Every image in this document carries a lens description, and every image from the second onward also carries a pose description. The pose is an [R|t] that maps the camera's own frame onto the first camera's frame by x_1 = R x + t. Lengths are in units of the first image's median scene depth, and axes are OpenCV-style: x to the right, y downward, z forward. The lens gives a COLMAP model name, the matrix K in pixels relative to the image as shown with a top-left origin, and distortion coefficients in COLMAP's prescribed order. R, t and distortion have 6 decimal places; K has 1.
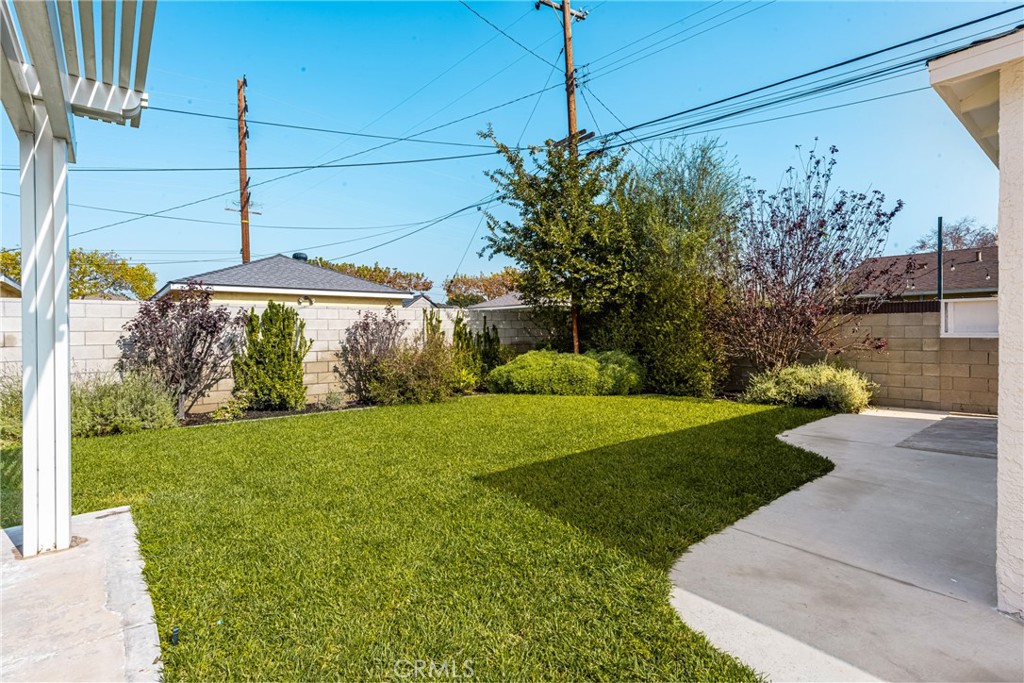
lens RADIAL K [[488.0, 0, 516.3], [0, 488.0, 333.2], [0, 0, 1]] dist [0.016651, -0.000128]
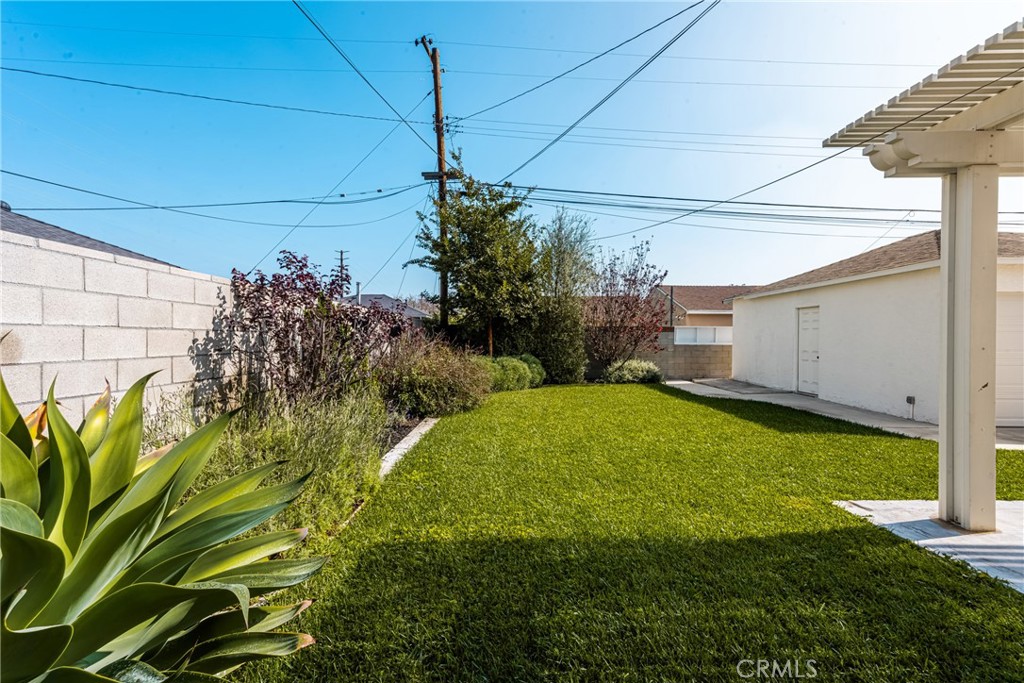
lens RADIAL K [[401.8, 0, 512.0], [0, 401.8, 341.5], [0, 0, 1]] dist [0.001005, 0.000050]
pose [[0.646845, 0.007149, 0.762588, -0.645070], [-0.008293, 0.999963, -0.002340, 0.004133], [-0.762577, -0.004810, 0.646880, 0.319046]]
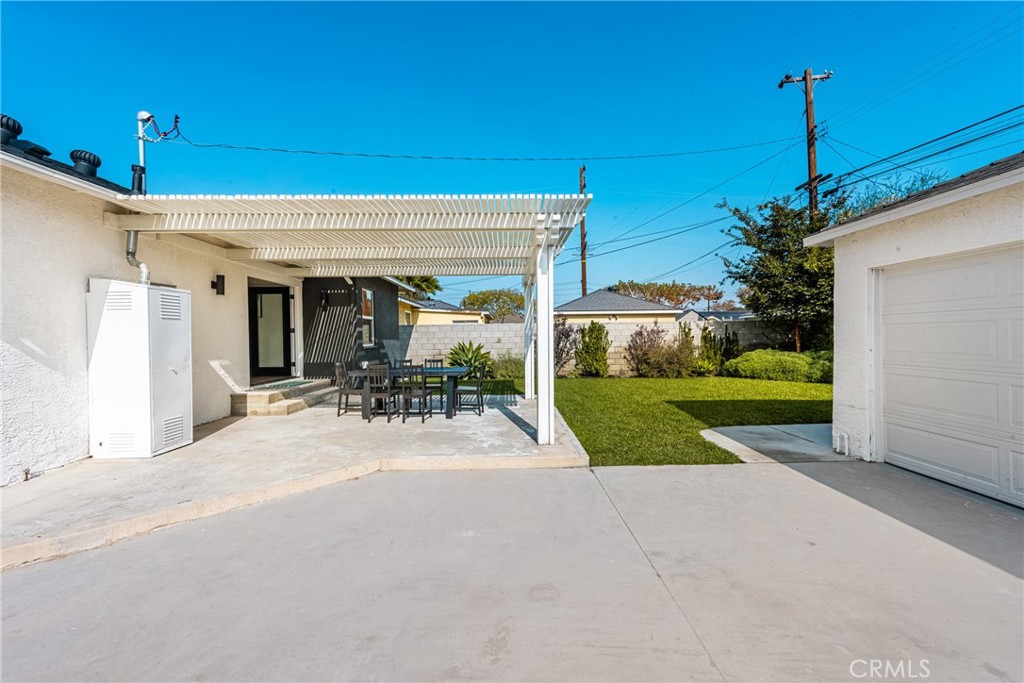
lens RADIAL K [[401.8, 0, 512.0], [0, 401.8, 341.5], [0, 0, 1]] dist [0.001005, 0.000050]
pose [[0.774869, 0.008124, -0.632070, 0.220474], [0.002562, 0.999869, 0.015993, -0.007863], [0.632117, -0.014012, 0.774747, -0.369644]]
